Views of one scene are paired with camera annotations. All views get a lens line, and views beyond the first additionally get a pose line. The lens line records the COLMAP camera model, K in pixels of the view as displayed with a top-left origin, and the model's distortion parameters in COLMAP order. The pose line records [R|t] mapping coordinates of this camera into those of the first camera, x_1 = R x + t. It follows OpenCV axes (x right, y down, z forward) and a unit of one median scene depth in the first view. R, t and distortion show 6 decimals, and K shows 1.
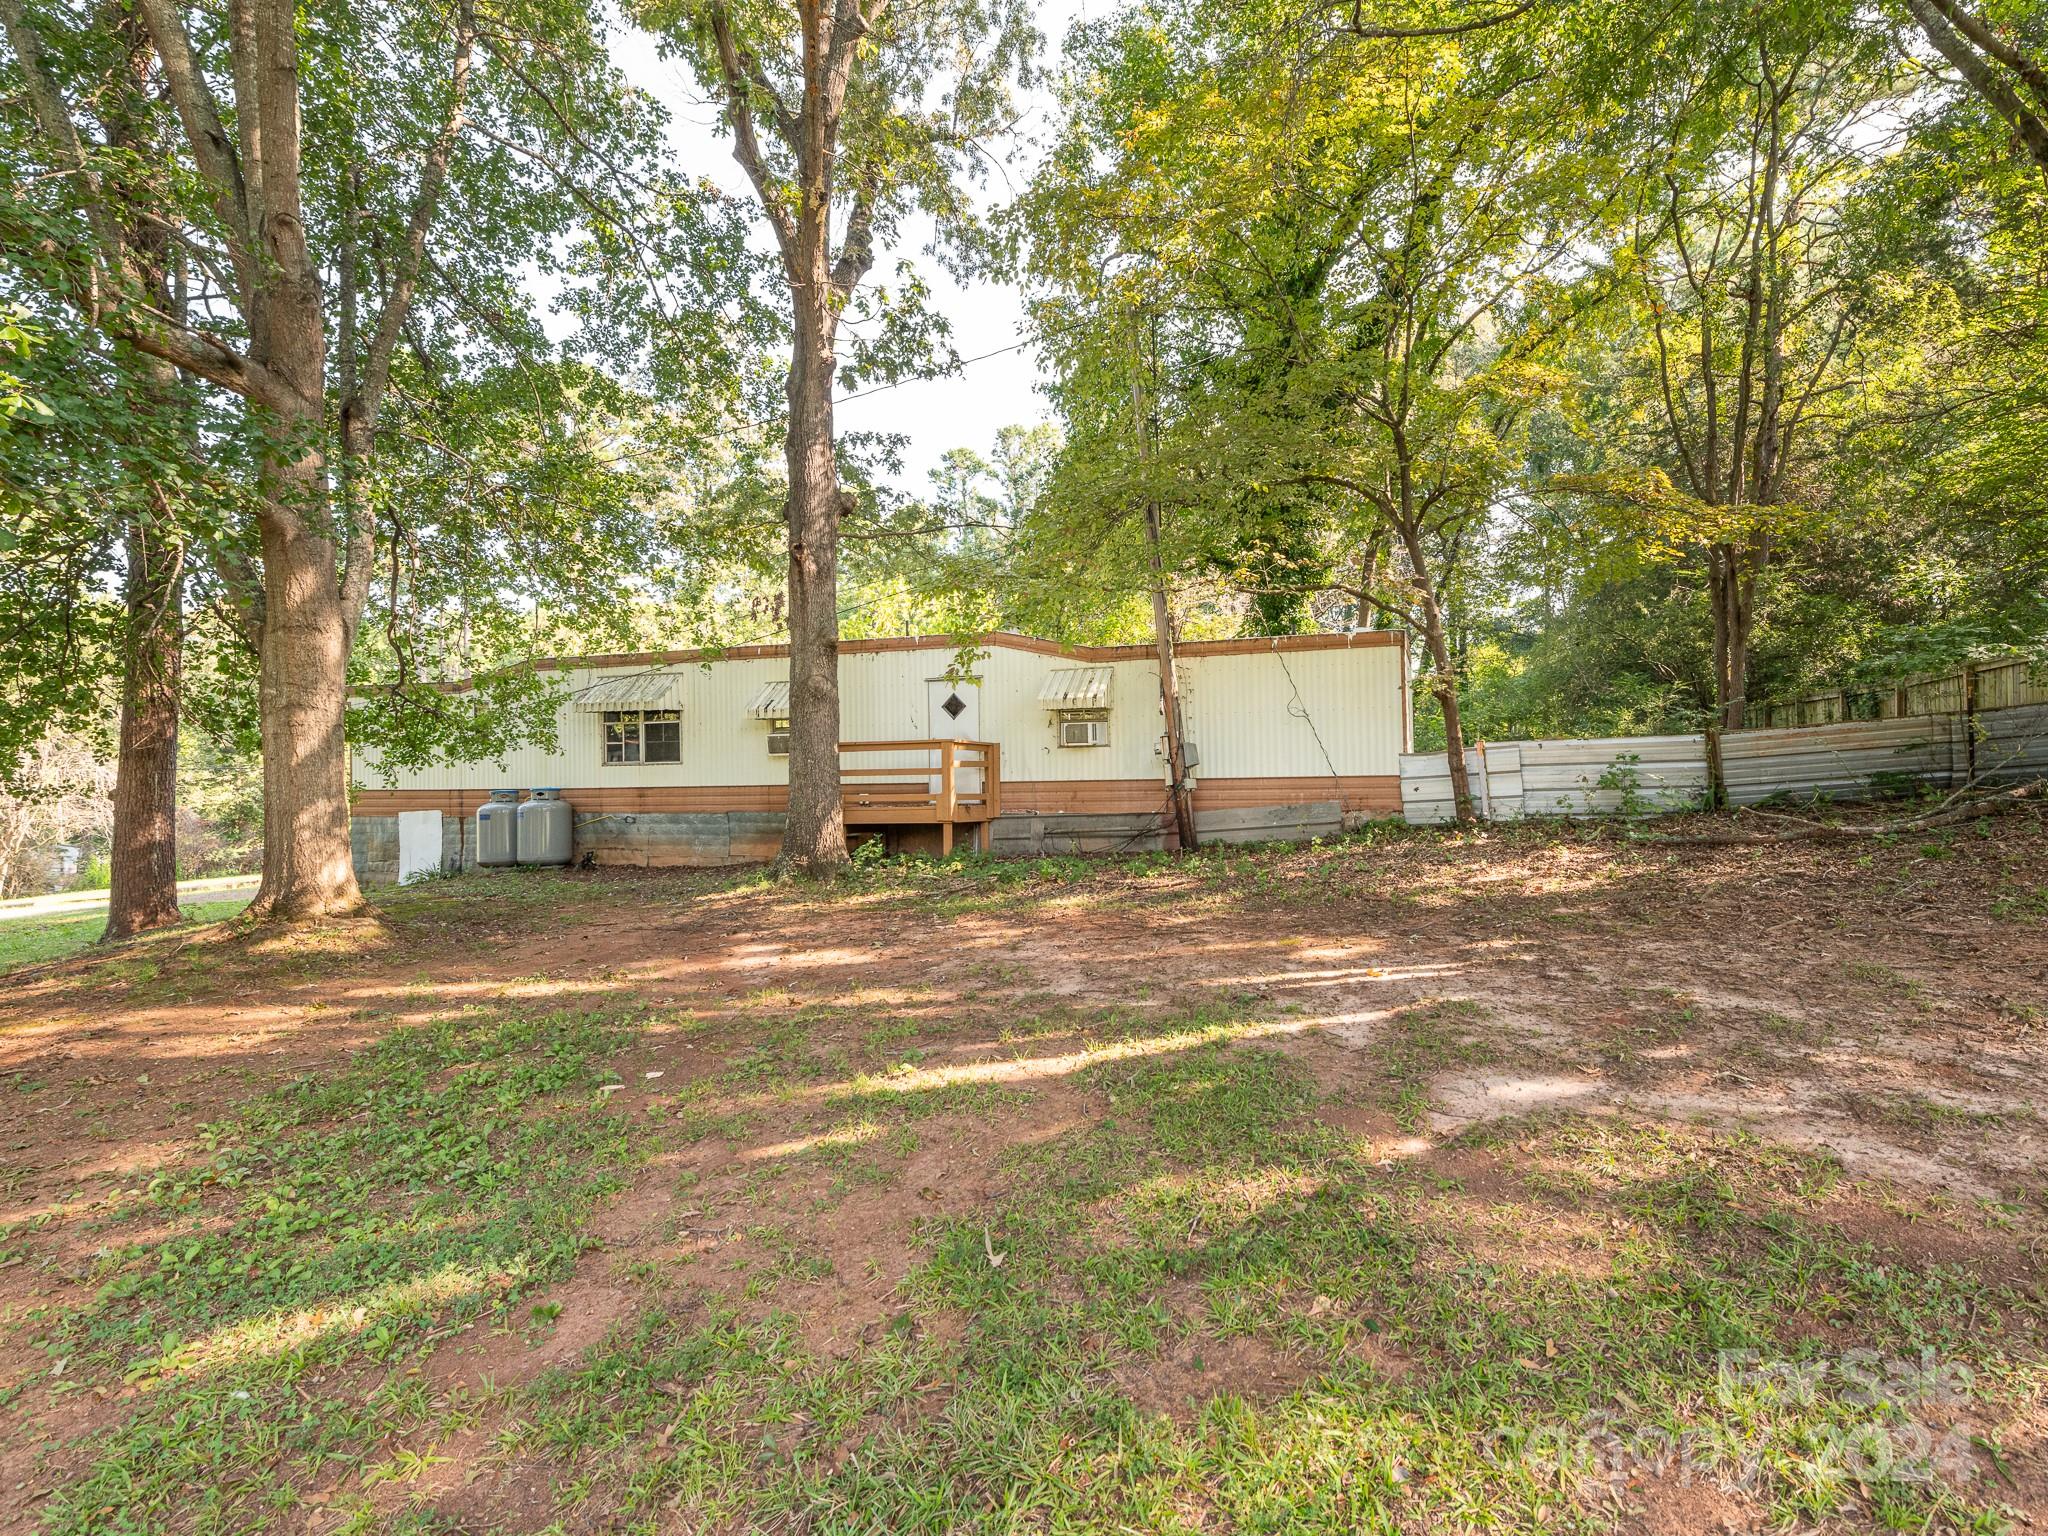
lens RADIAL K [[952.7, 0, 1170.3], [0, 952.7, 739.0], [0, 0, 1]] dist [0.021533, -0.009617]
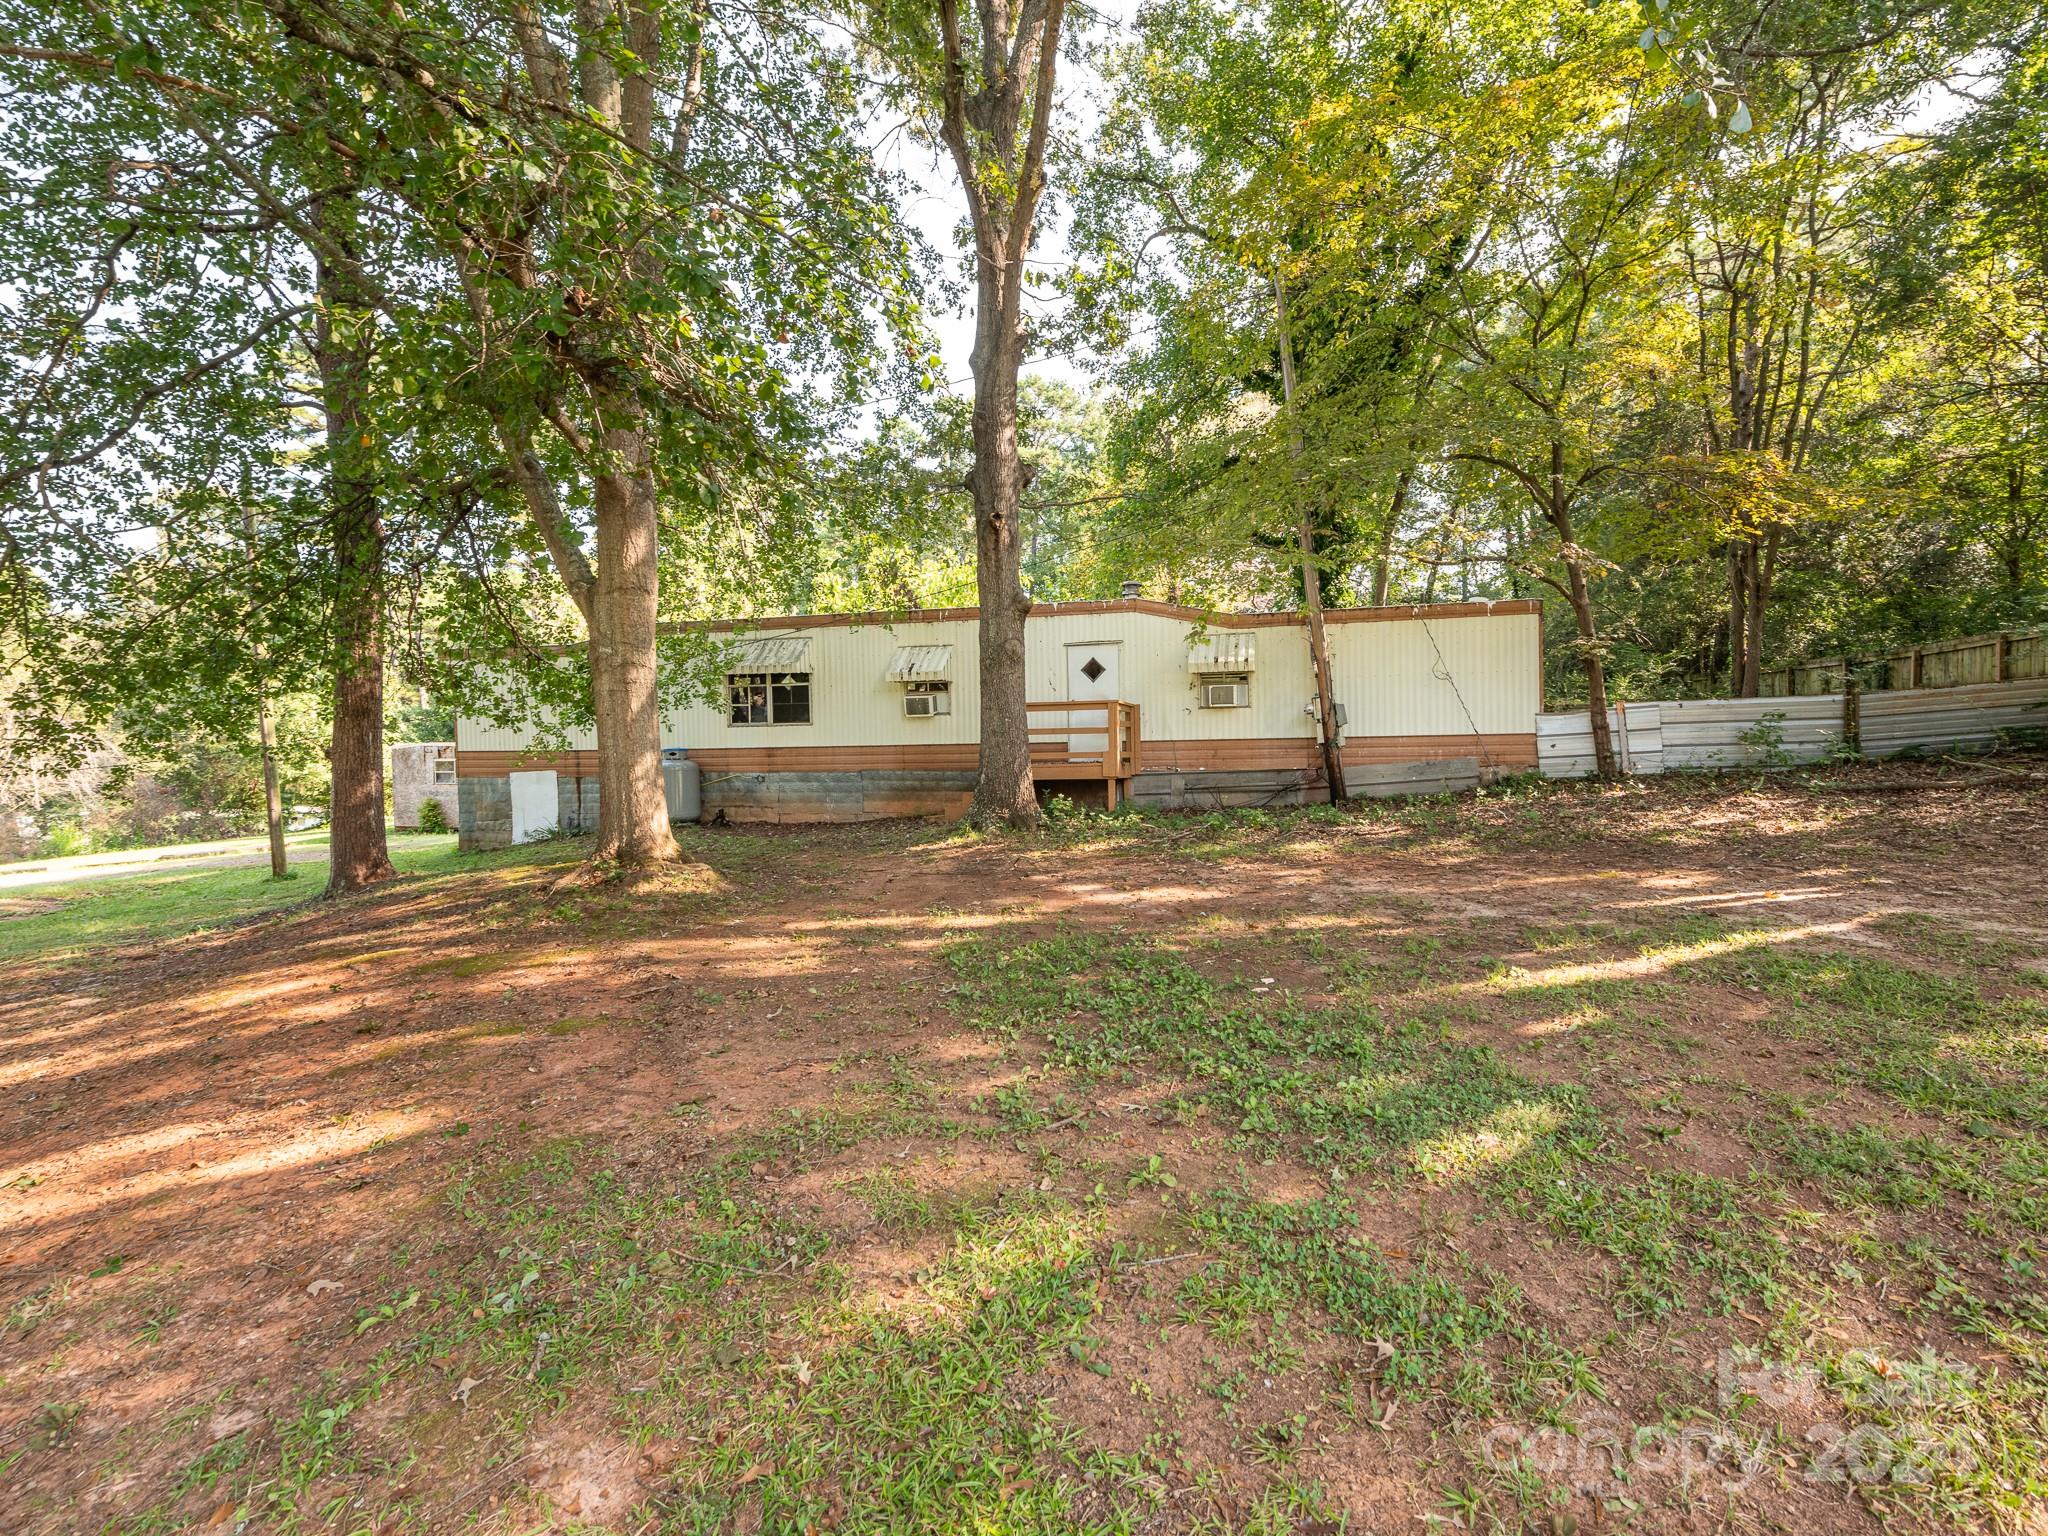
lens RADIAL K [[938.4, 0, 1021.8], [0, 938.4, 755.7], [0, 0, 1]] dist [0.004702, 0.000259]
pose [[0.998358, -0.001924, 0.057257, -0.397180], [-0.000759, 0.998904, 0.046796, 0.013353], [-0.057285, -0.046763, 0.997262, -0.037719]]
